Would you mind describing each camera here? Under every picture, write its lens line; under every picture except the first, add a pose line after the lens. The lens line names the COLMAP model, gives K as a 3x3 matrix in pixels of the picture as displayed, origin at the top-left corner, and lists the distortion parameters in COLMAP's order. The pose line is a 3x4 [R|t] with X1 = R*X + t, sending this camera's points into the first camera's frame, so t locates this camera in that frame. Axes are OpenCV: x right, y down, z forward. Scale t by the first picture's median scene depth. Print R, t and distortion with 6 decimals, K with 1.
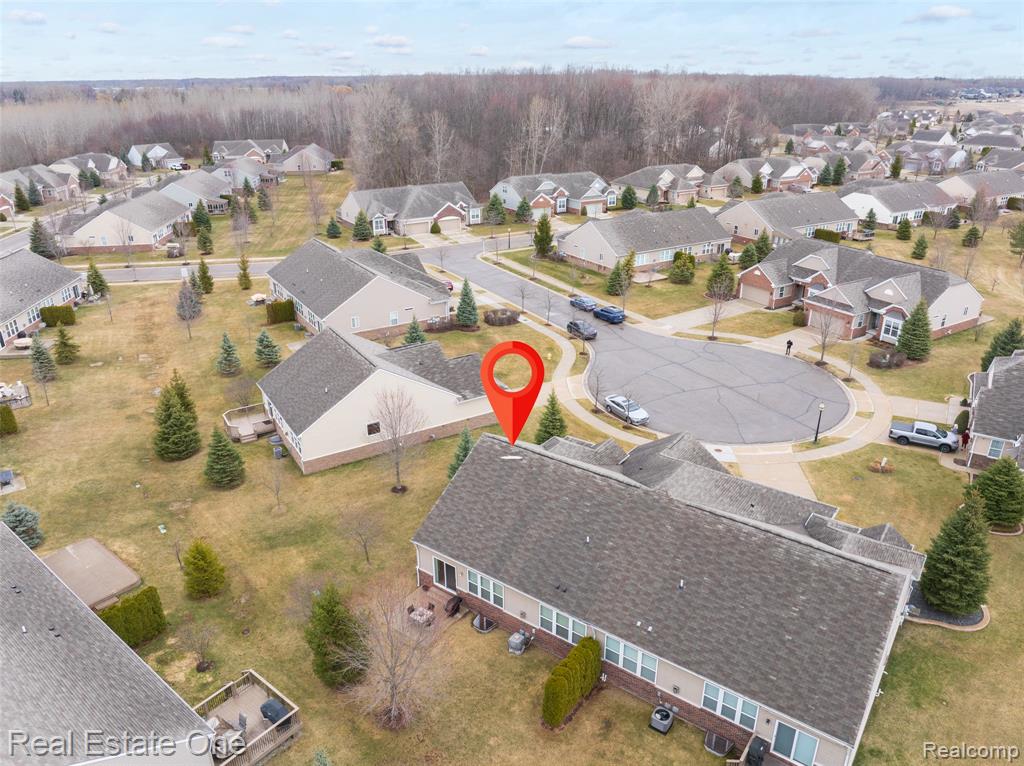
lens RADIAL K [[714.8, 0, 512.0], [0, 714.8, 383.0], [0, 0, 1]] dist [-0.000420, 0.000053]
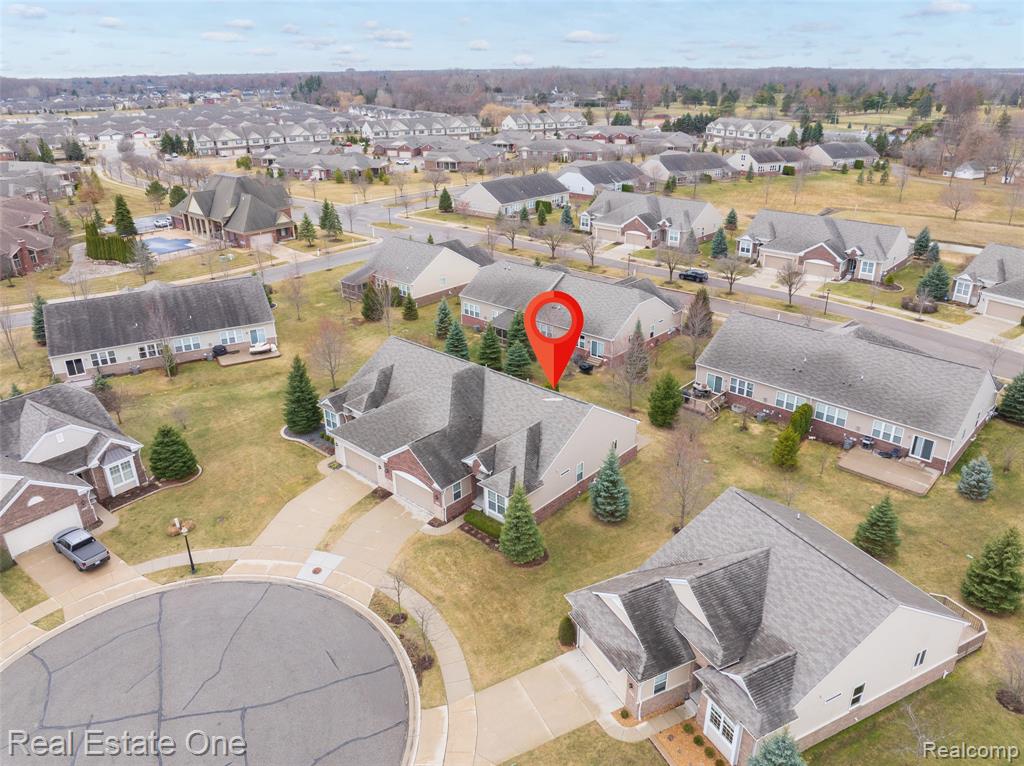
lens RADIAL K [[739.4, 0, 512.0], [0, 739.4, 383.0], [0, 0, 1]] dist [-0.039620, 0.002164]
pose [[-0.990062, -0.035920, 0.135969, -0.026722], [0.076008, 0.676784, 0.732247, -0.495583], [-0.118324, 0.735305, -0.667328, 1.052119]]
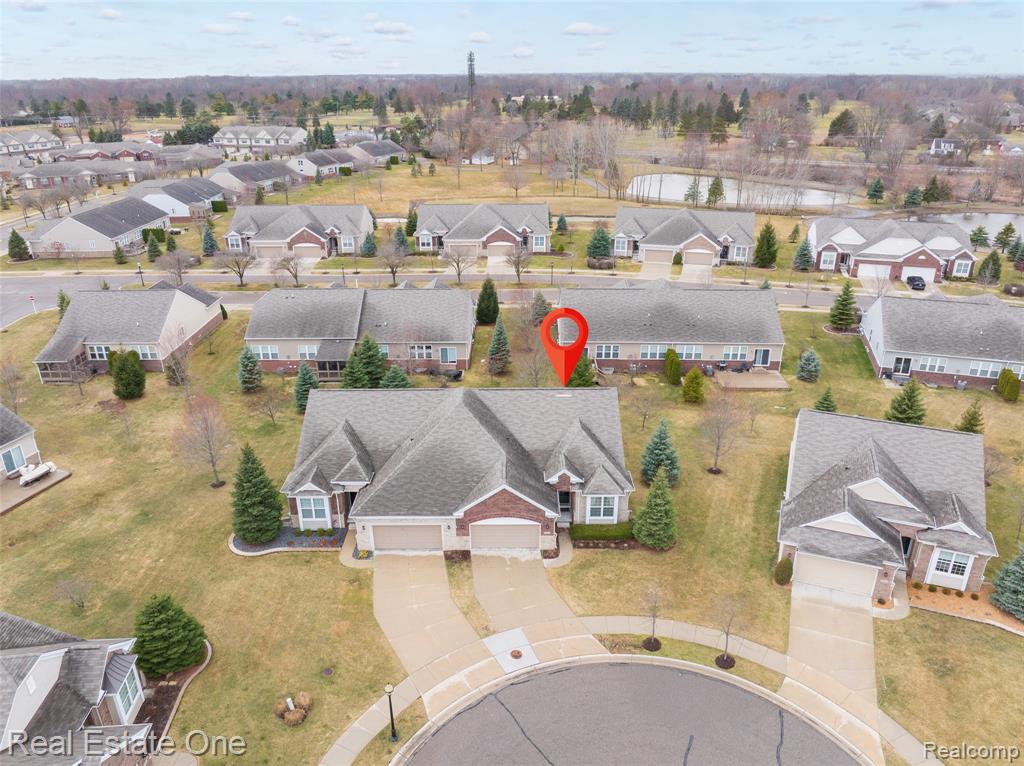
lens RADIAL K [[739.4, 0, 512.0], [0, 739.4, 383.0], [0, 0, 1]] dist [-0.039620, 0.002164]
pose [[-0.818206, 0.236249, -0.524142, 0.474587], [-0.225354, 0.706929, 0.670423, -0.428119], [0.528918, 0.666661, -0.525174, 0.909790]]
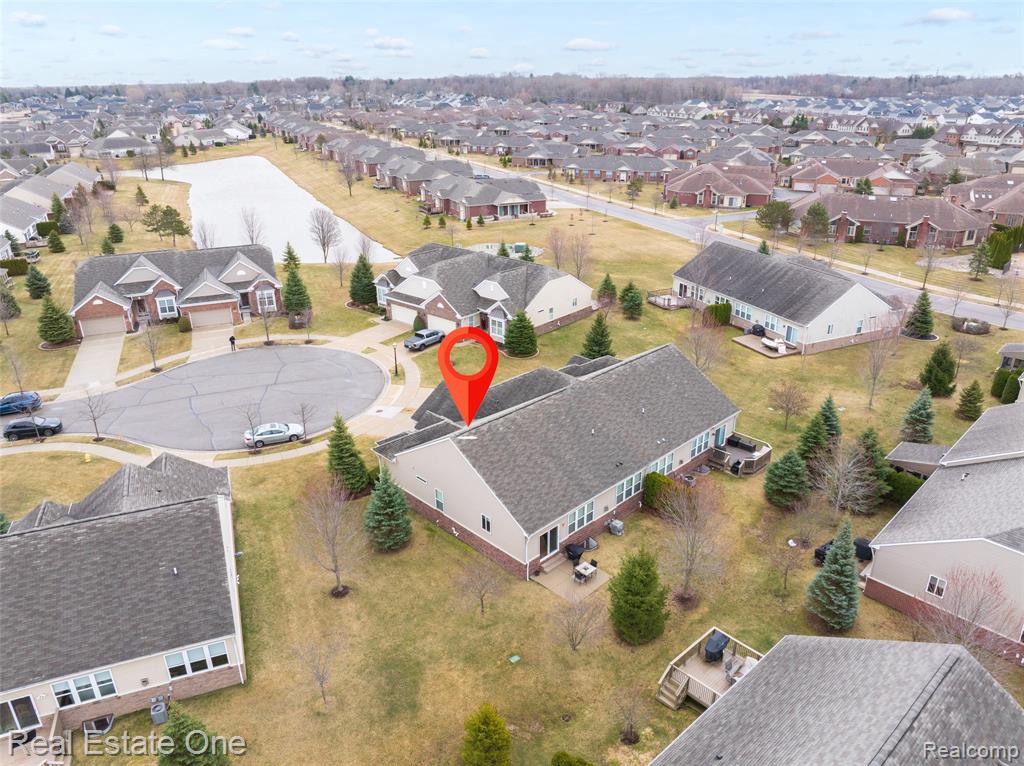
lens RADIAL K [[739.4, 0, 512.0], [0, 739.4, 383.0], [0, 0, 1]] dist [-0.039620, 0.002164]
pose [[0.176623, -0.384250, 0.906177, -0.540787], [0.402691, 0.868284, 0.289694, -0.149572], [-0.898134, 0.313742, 0.308093, 0.340114]]
